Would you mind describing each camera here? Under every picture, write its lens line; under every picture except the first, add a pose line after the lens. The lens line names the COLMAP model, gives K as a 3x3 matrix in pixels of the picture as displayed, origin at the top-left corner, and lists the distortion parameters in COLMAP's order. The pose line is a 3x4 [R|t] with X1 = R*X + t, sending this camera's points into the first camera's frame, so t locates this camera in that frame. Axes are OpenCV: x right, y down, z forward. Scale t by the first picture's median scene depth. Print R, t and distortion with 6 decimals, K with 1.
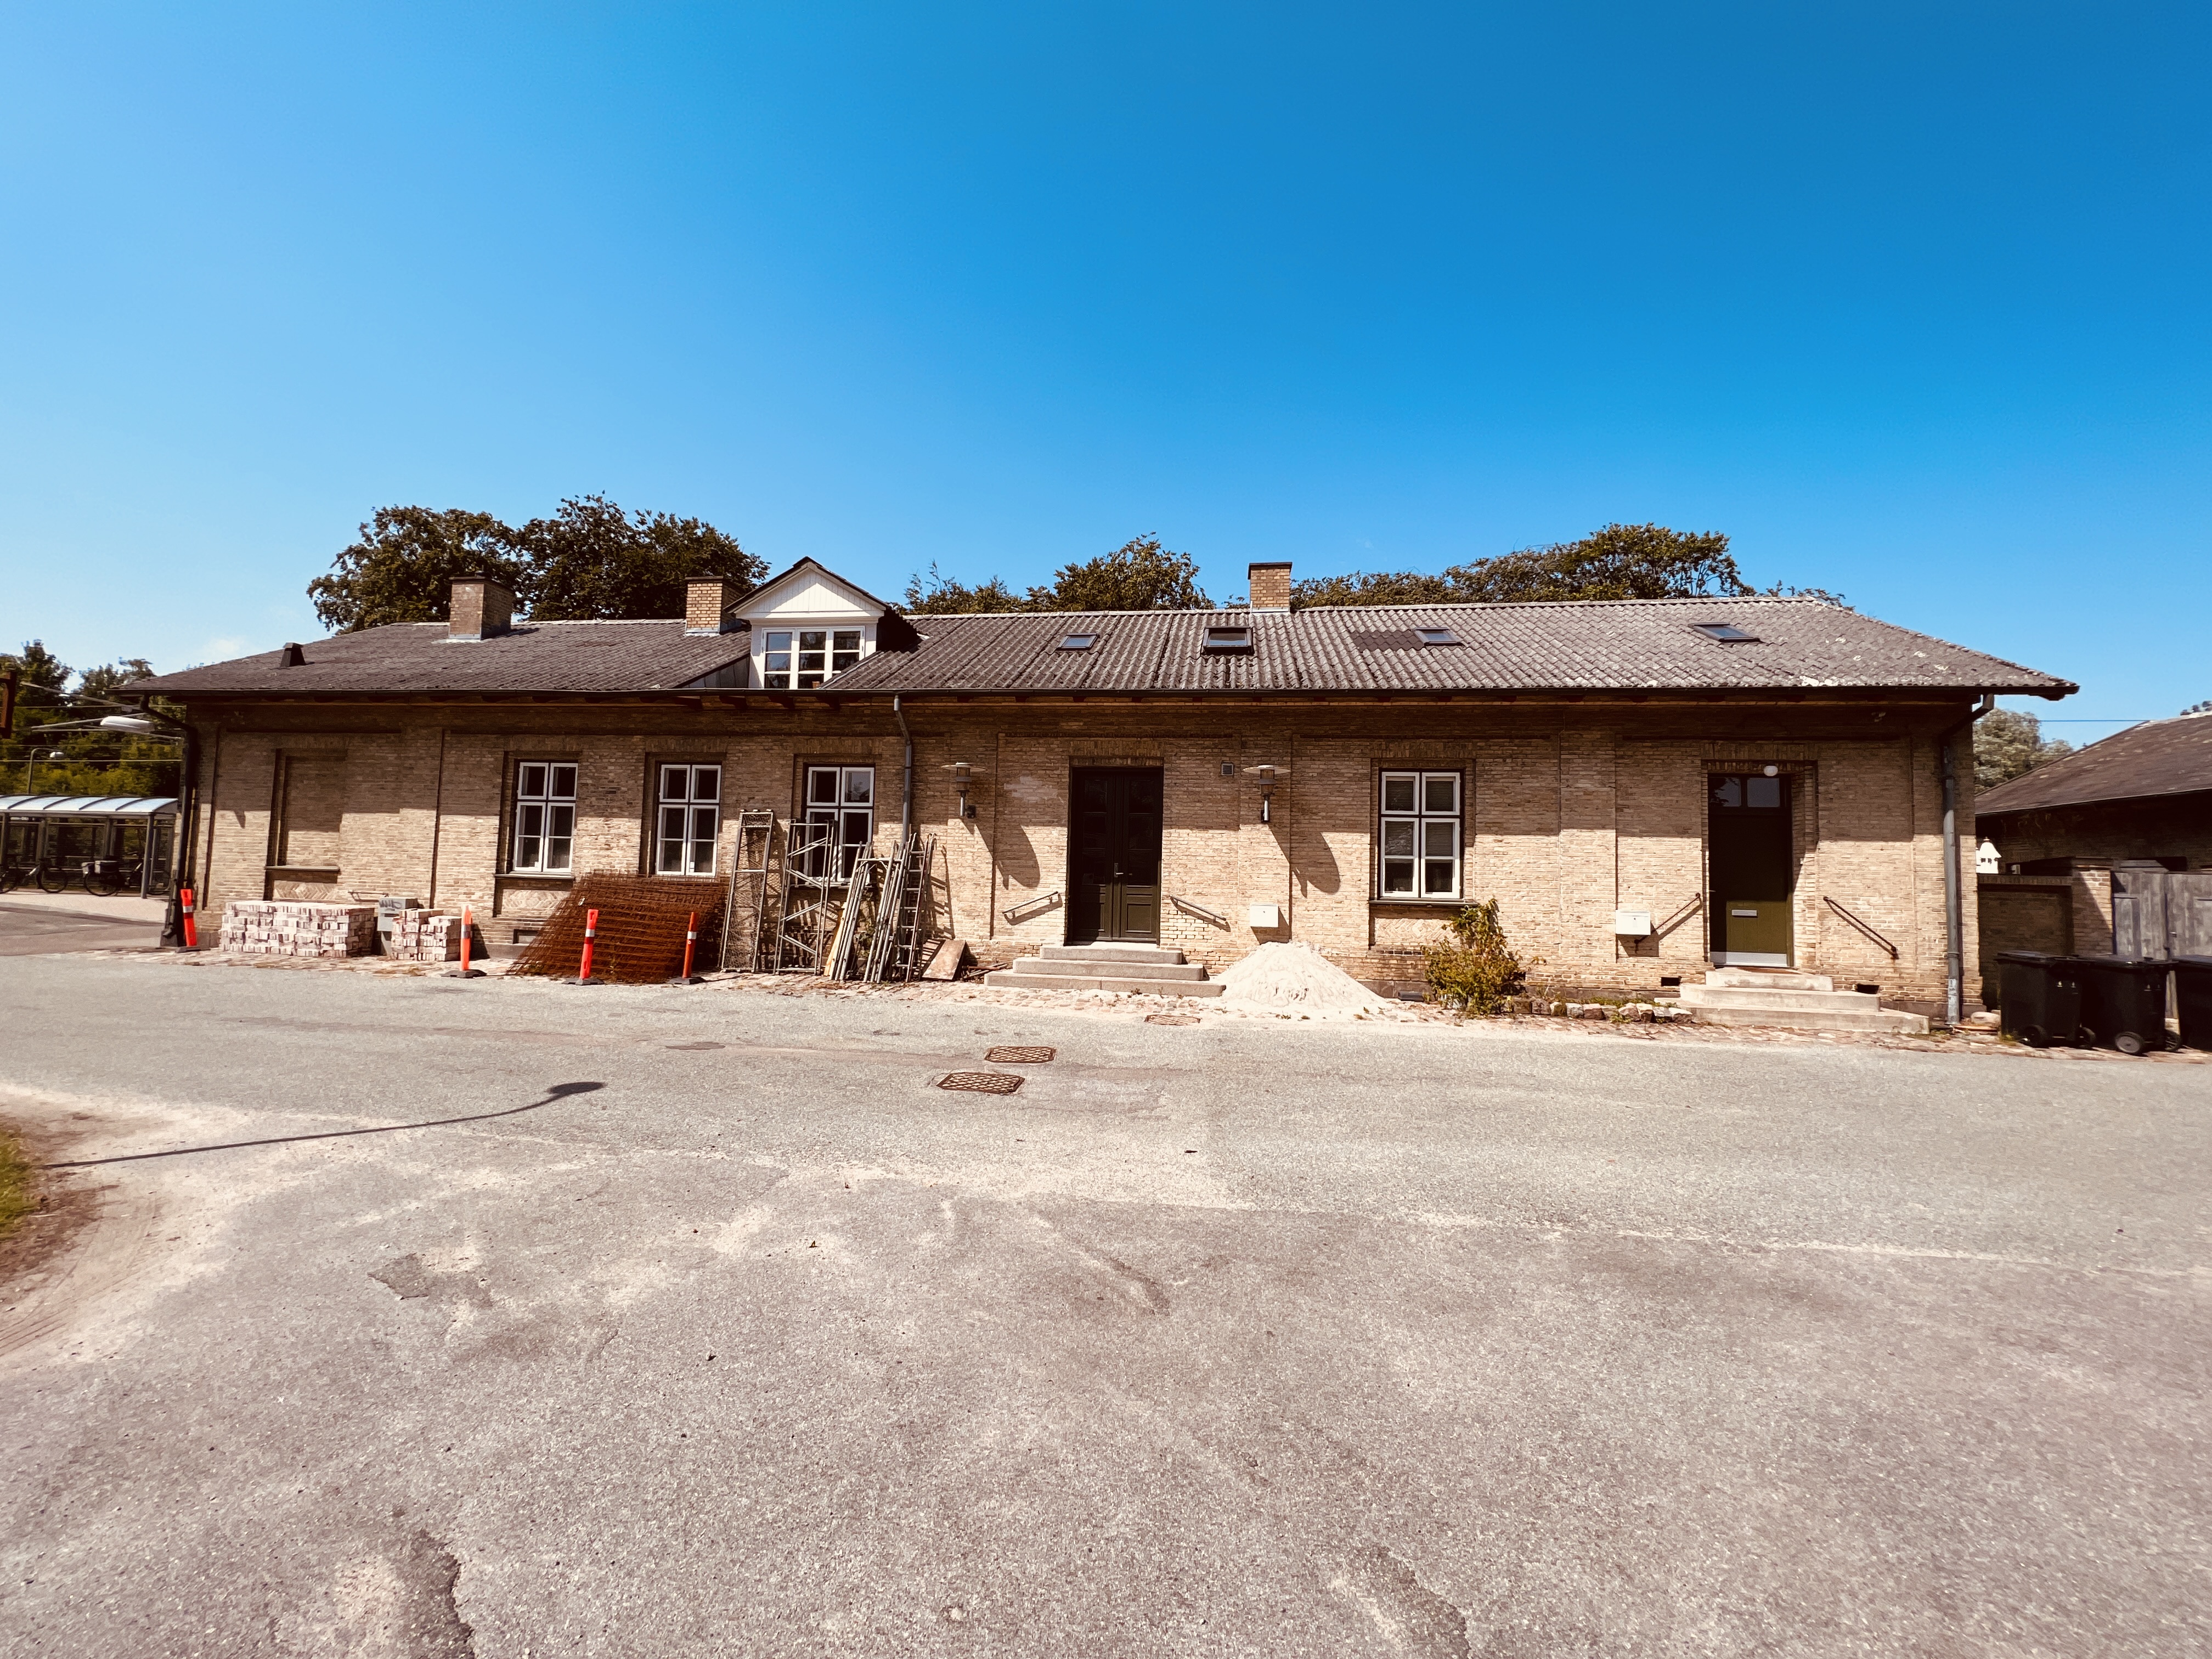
lens RADIAL K [[904.2, 0, 1106.6], [0, 904.2, 833.2], [0, 0, 1]] dist [-0.003864, 0.000300]
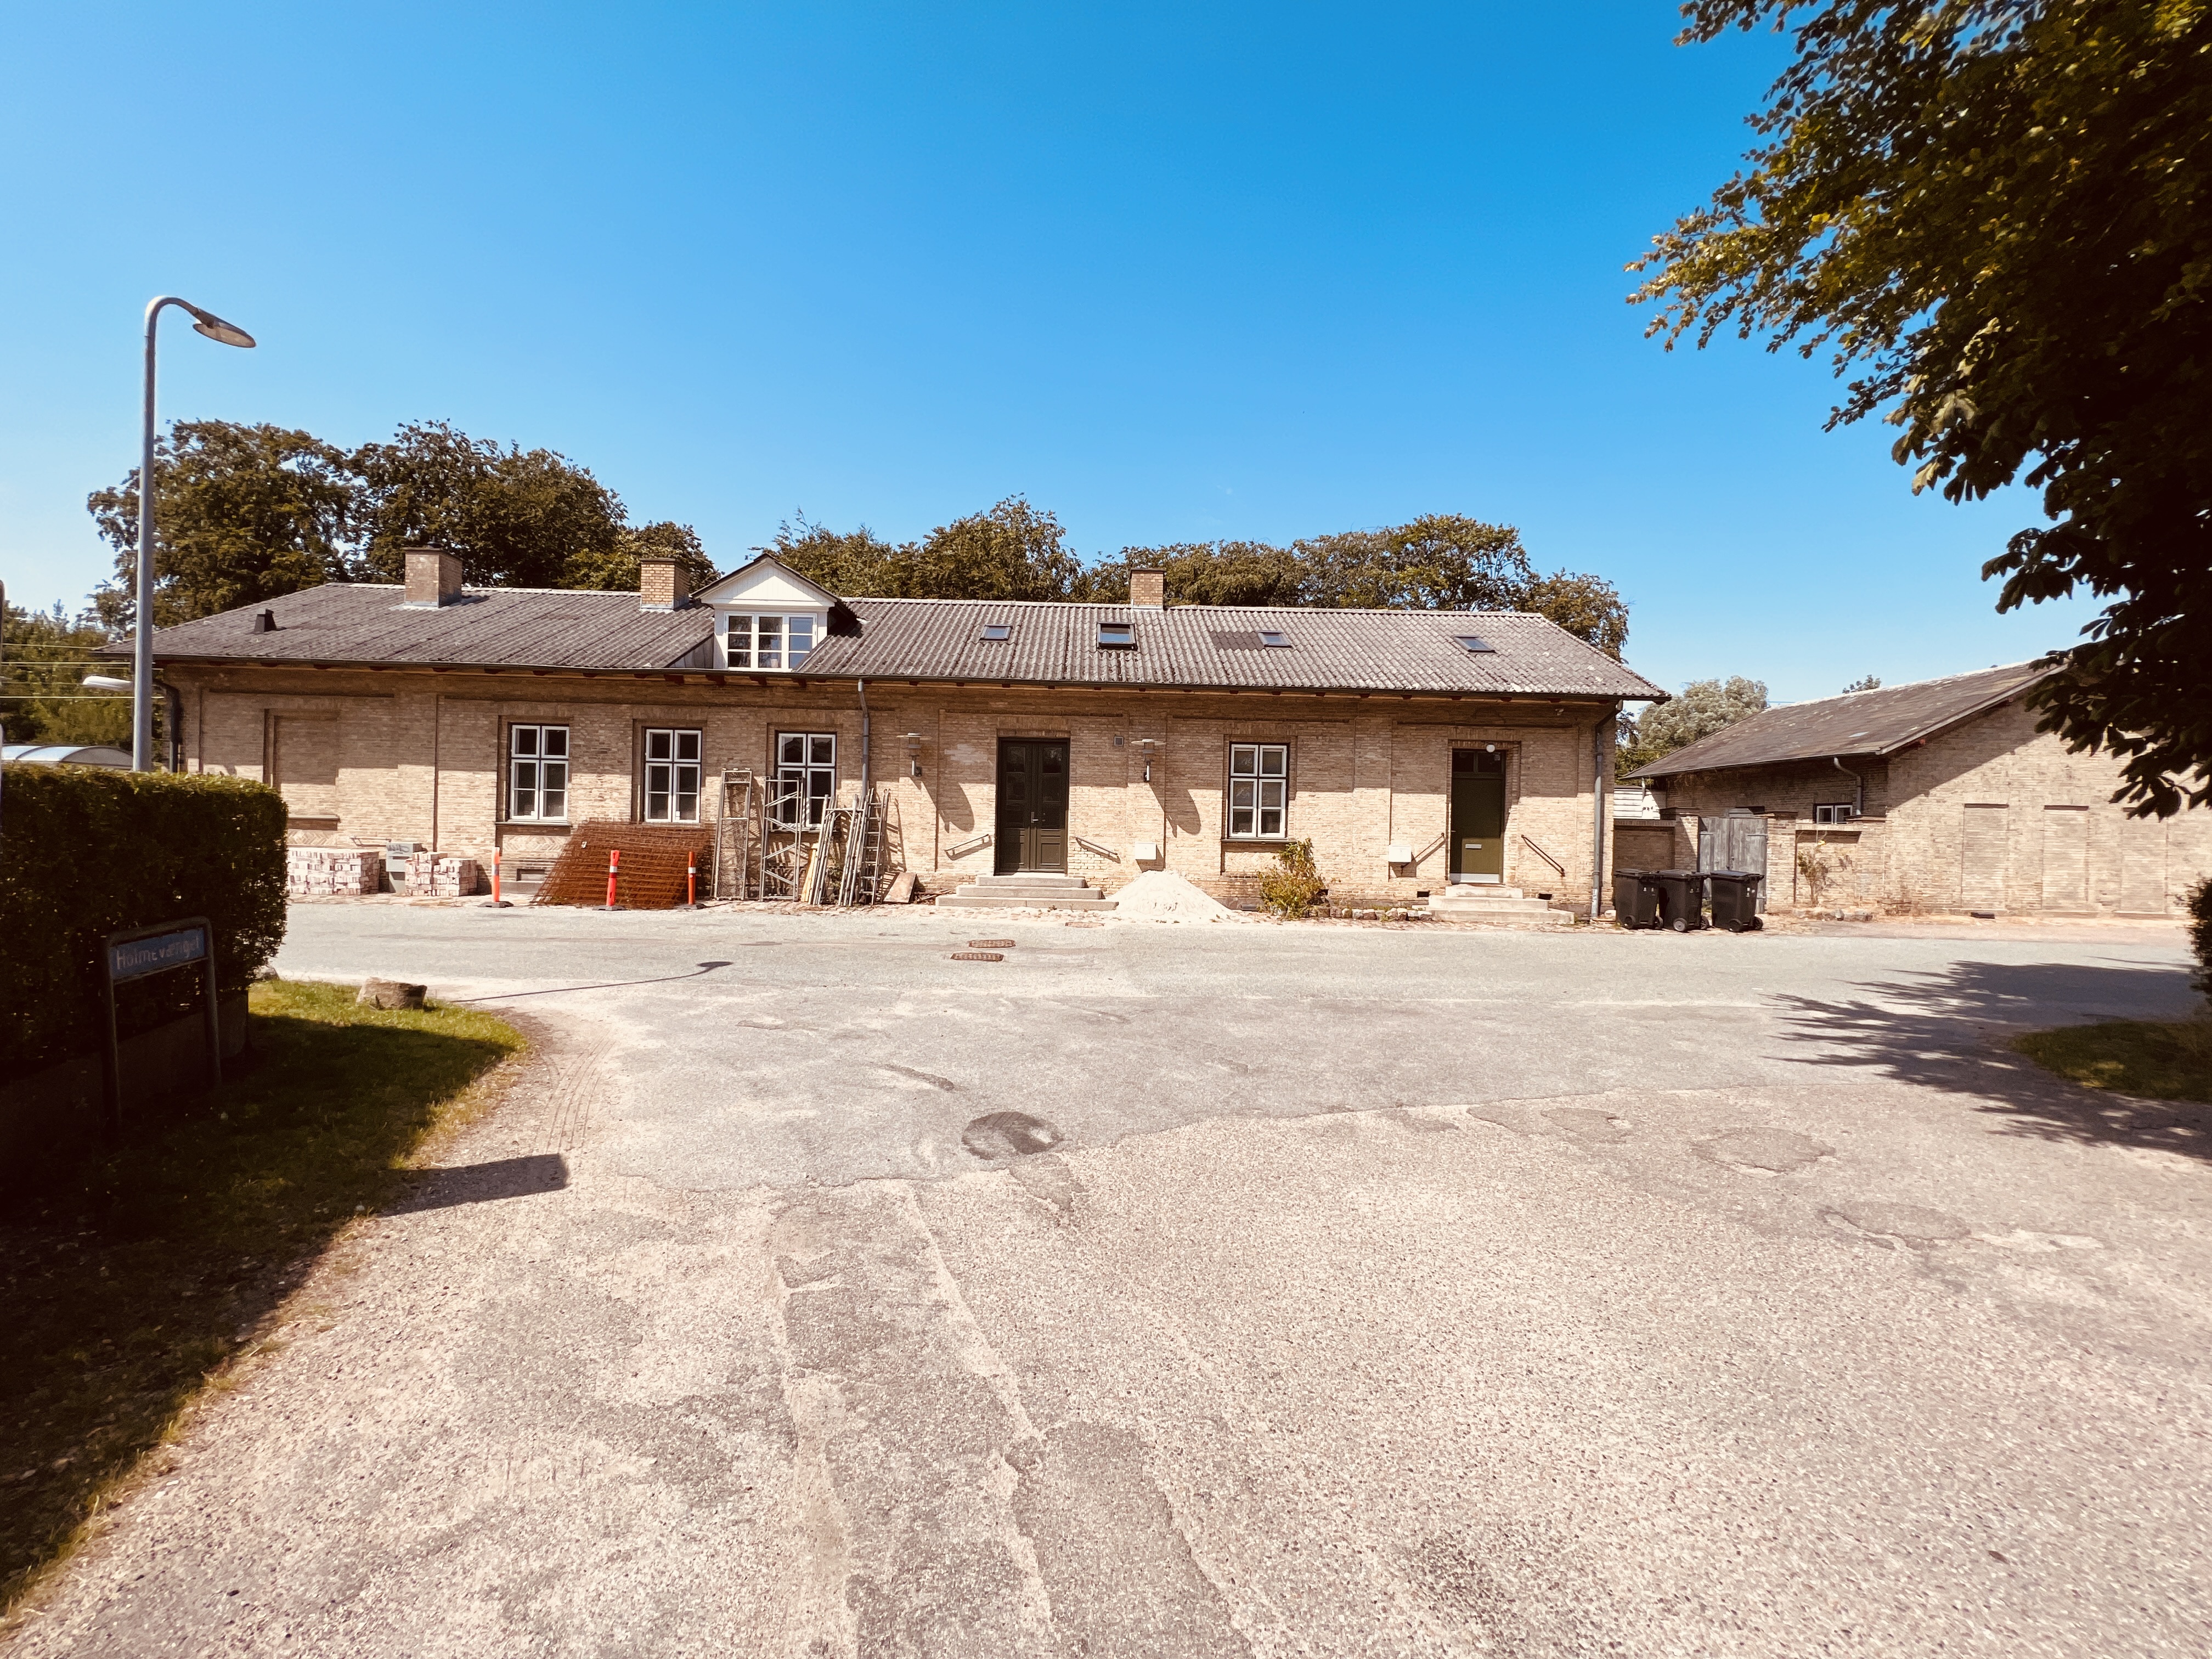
lens RADIAL K [[904.2, 0, 1111.6], [0, 904.2, 842.3], [0, 0, 1]] dist [-0.003864, 0.000300]
pose [[0.986633, -0.006761, 0.162819, -0.088717], [-0.005132, 0.997354, 0.072516, -0.017853], [-0.162878, -0.072382, 0.983988, -0.296026]]
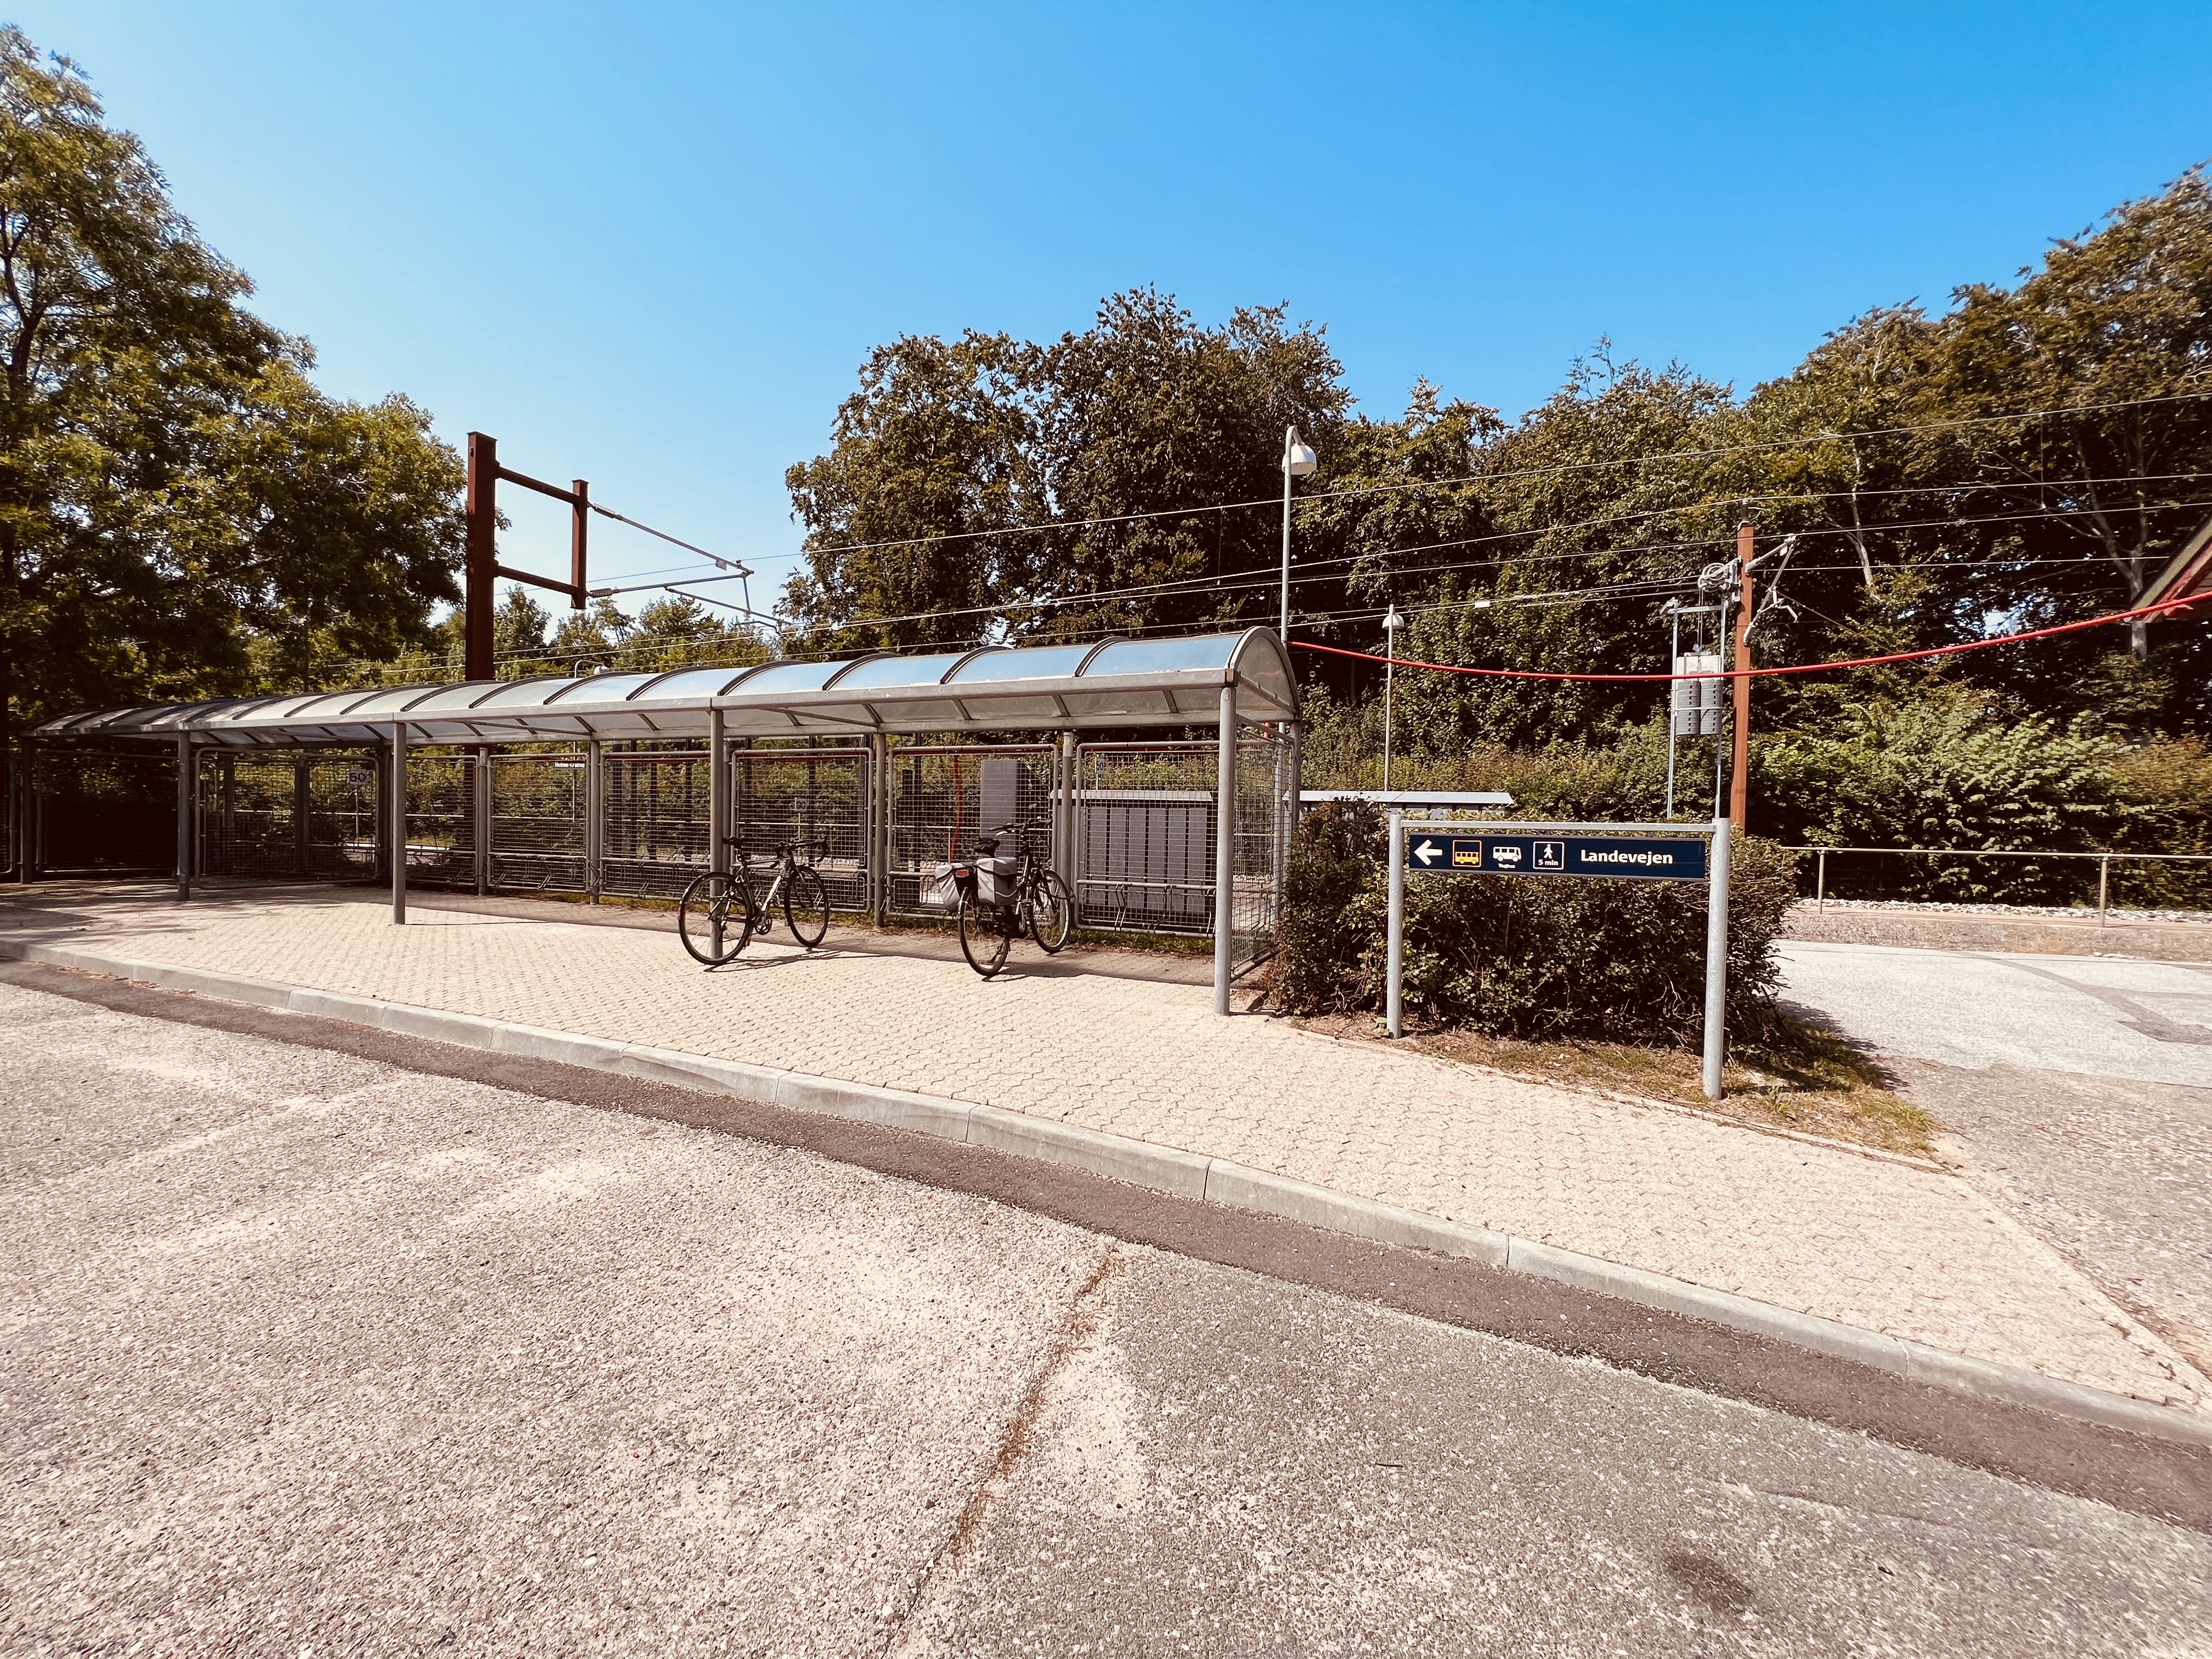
lens RADIAL K [[904.2, 0, 1127.0], [0, 904.2, 829.4], [0, 0, 1]] dist [-0.003864, 0.000300]
pose [[0.963292, -0.006757, -0.268371, -1.437284], [0.025065, 0.997580, 0.064850, 0.006722], [0.267283, -0.069196, 0.961130, 1.062430]]
